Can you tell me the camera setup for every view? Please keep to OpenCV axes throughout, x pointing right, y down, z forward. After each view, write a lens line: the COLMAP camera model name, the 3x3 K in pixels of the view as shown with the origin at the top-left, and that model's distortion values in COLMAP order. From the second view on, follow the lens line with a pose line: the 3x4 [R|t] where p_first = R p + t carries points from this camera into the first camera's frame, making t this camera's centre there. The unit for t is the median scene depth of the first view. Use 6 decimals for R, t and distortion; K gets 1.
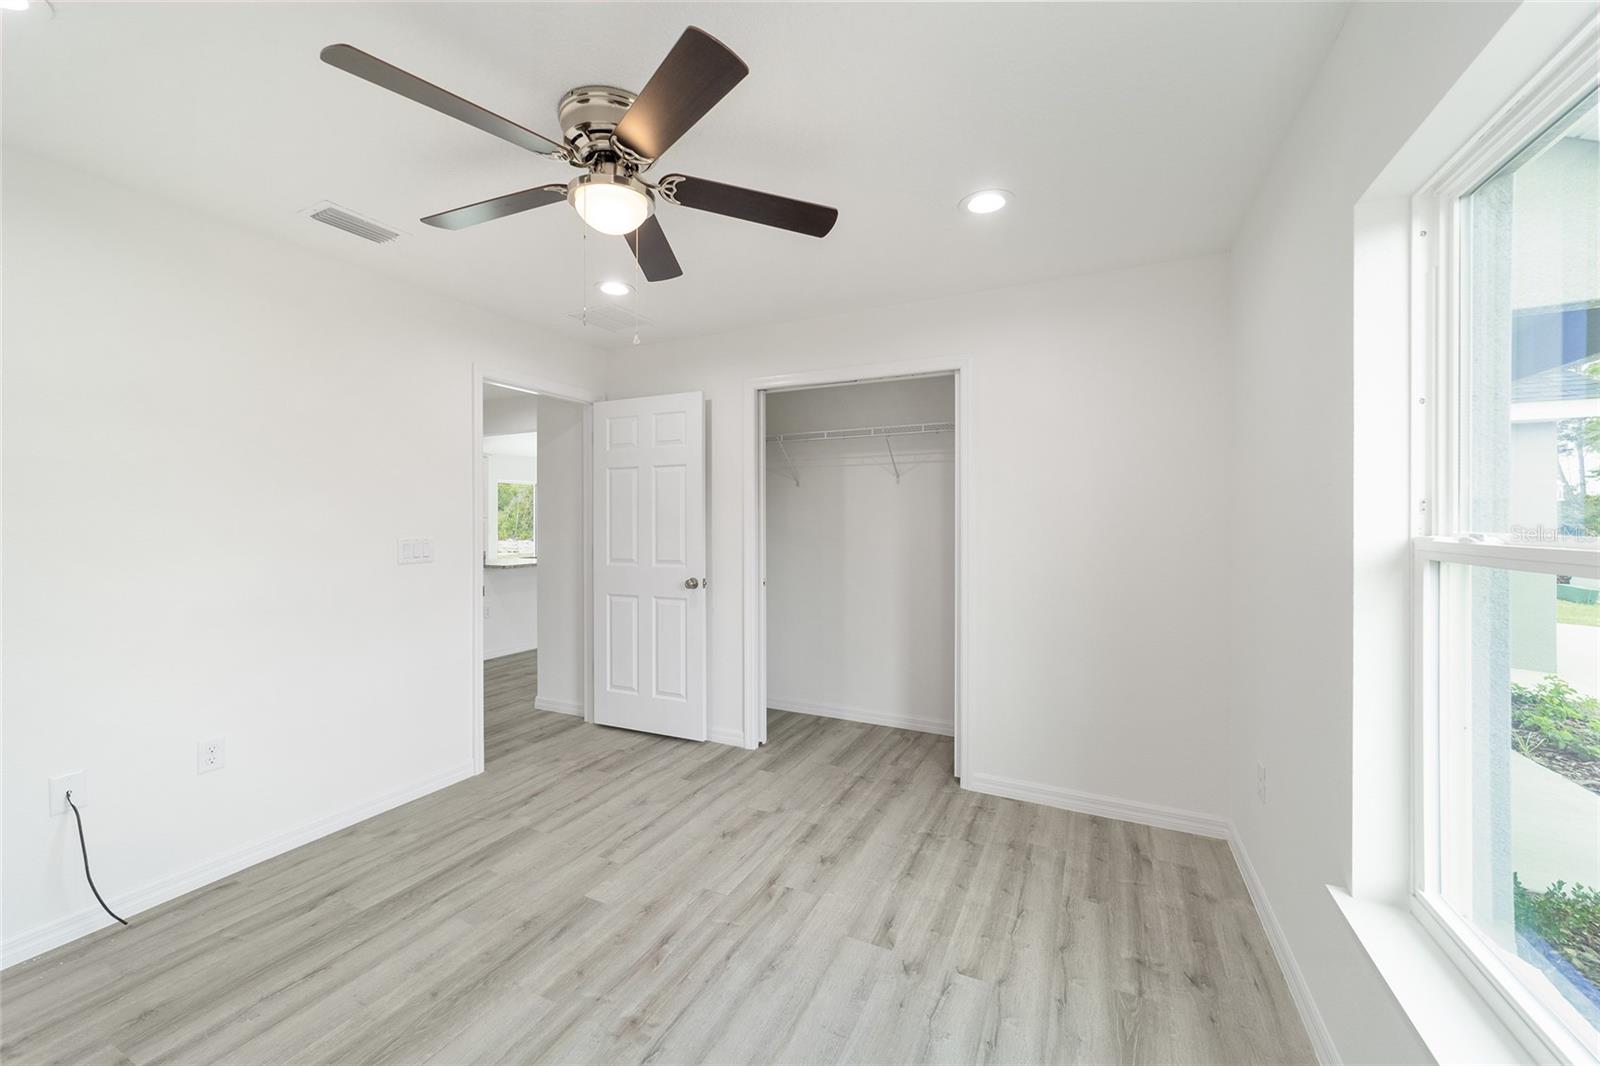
lens RADIAL K [[611.8, 0, 796.3], [0, 611.8, 529.9], [0, 0, 1]] dist [-0.017923, 0.008338]
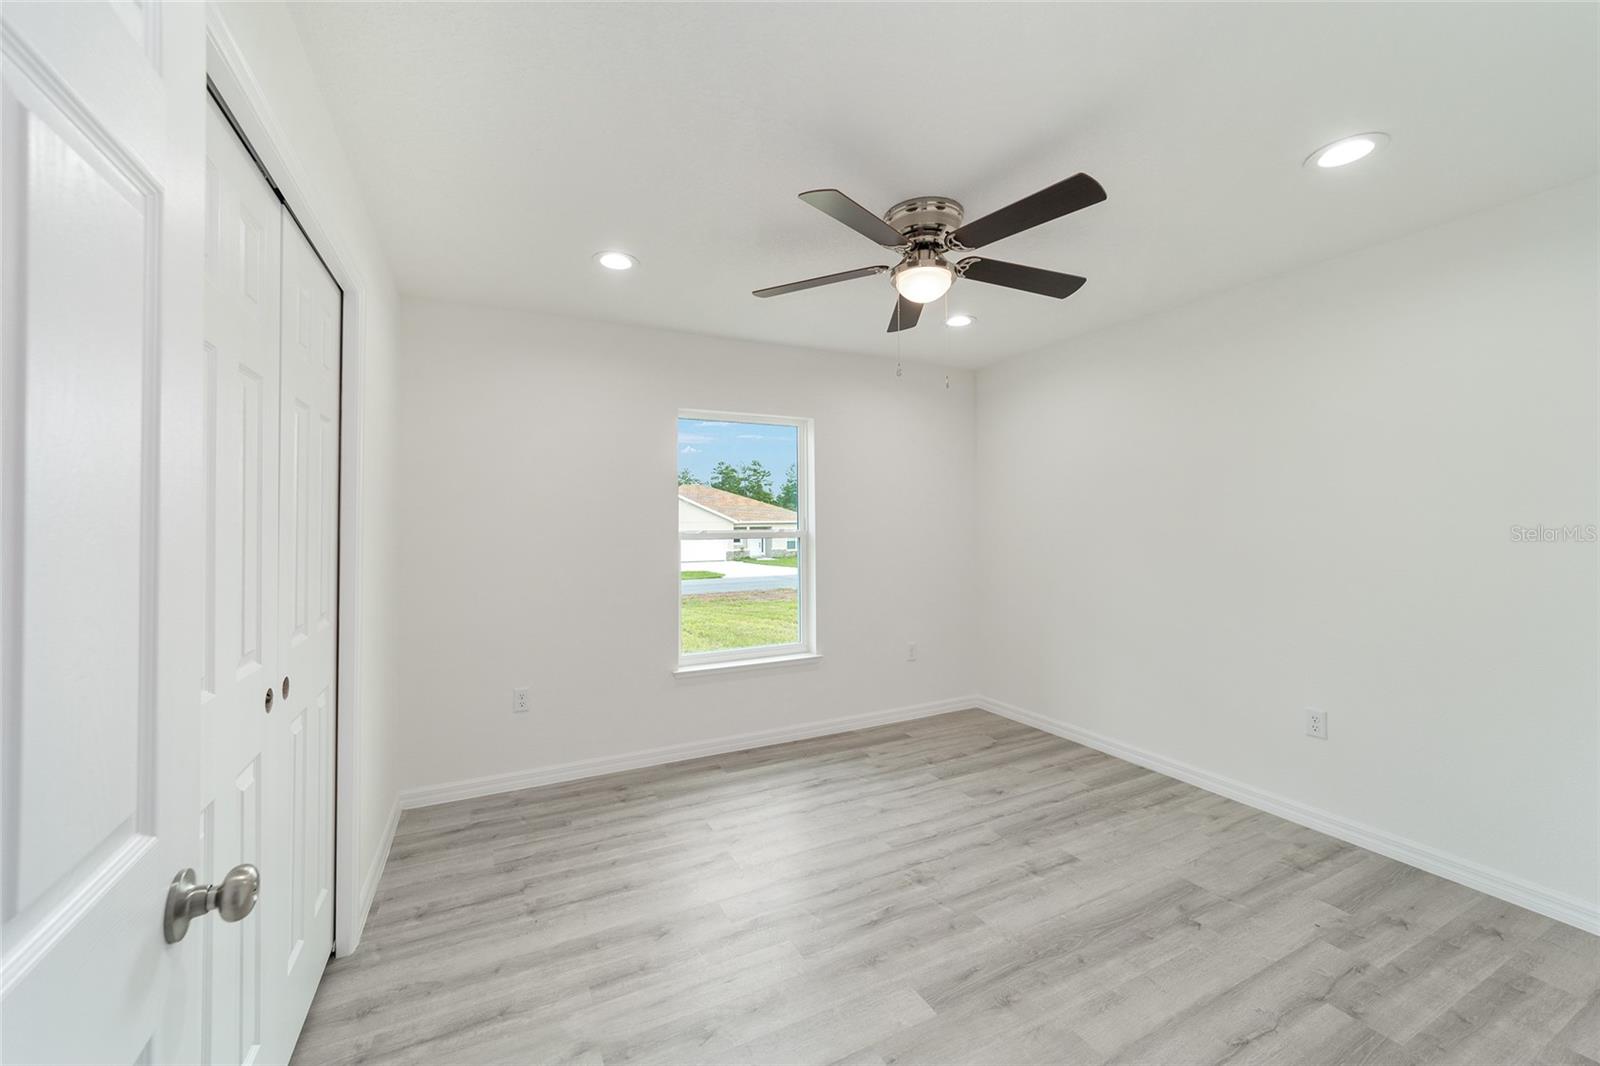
lens RADIAL K [[611.8, 0, 796.3], [0, 611.8, 529.9], [0, 0, 1]] dist [-0.017923, 0.008338]
pose [[-0.790692, 0.000336, 0.612214, -0.721426], [0.016915, 0.999630, 0.021298, -0.032364], [-0.611980, 0.027196, -0.790405, 1.805899]]
